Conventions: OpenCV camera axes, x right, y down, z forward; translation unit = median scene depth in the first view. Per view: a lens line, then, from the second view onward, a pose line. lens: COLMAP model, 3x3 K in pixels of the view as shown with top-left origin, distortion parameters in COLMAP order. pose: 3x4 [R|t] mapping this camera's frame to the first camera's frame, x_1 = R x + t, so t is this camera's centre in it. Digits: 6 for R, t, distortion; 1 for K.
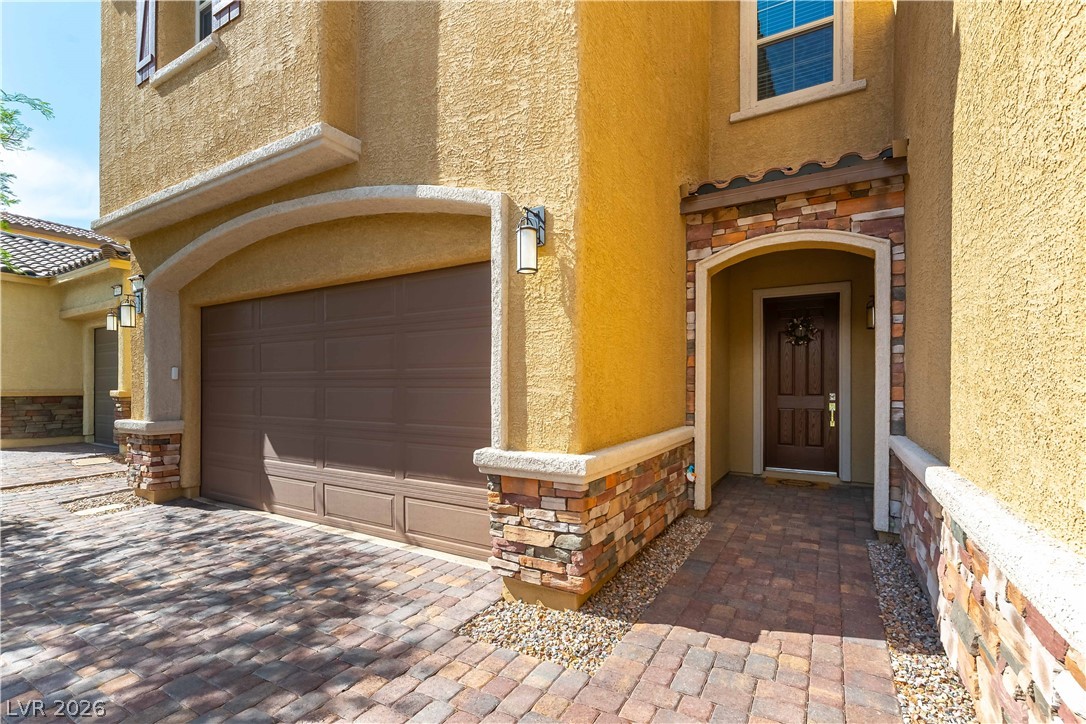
lens RADIAL K [[555.6, 0, 544.2], [0, 555.6, 361.0], [0, 0, 1]] dist [-0.003414, -0.000087]
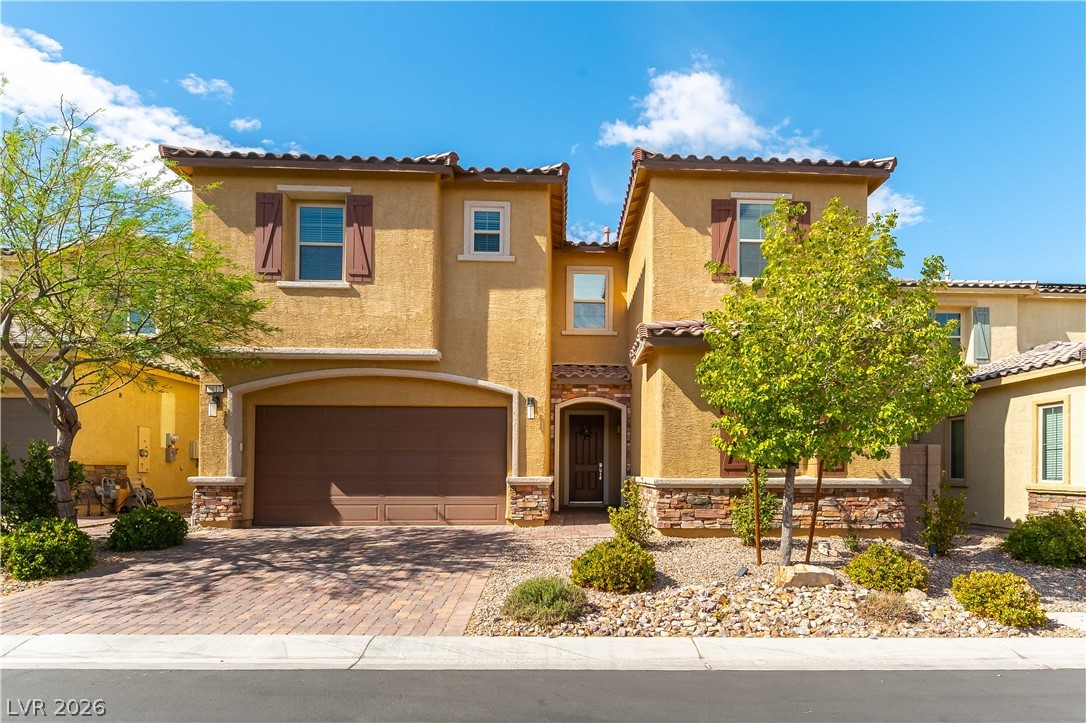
lens RADIAL K [[535.4, 0, 543.9], [0, 535.4, 363.4], [0, 0, 1]] dist [-0.000269, -0.000011]
pose [[0.912379, 0.084141, 0.400605, -0.984947], [-0.025608, 0.988462, -0.149289, -0.014535], [-0.408544, 0.125950, 0.904007, -1.494901]]
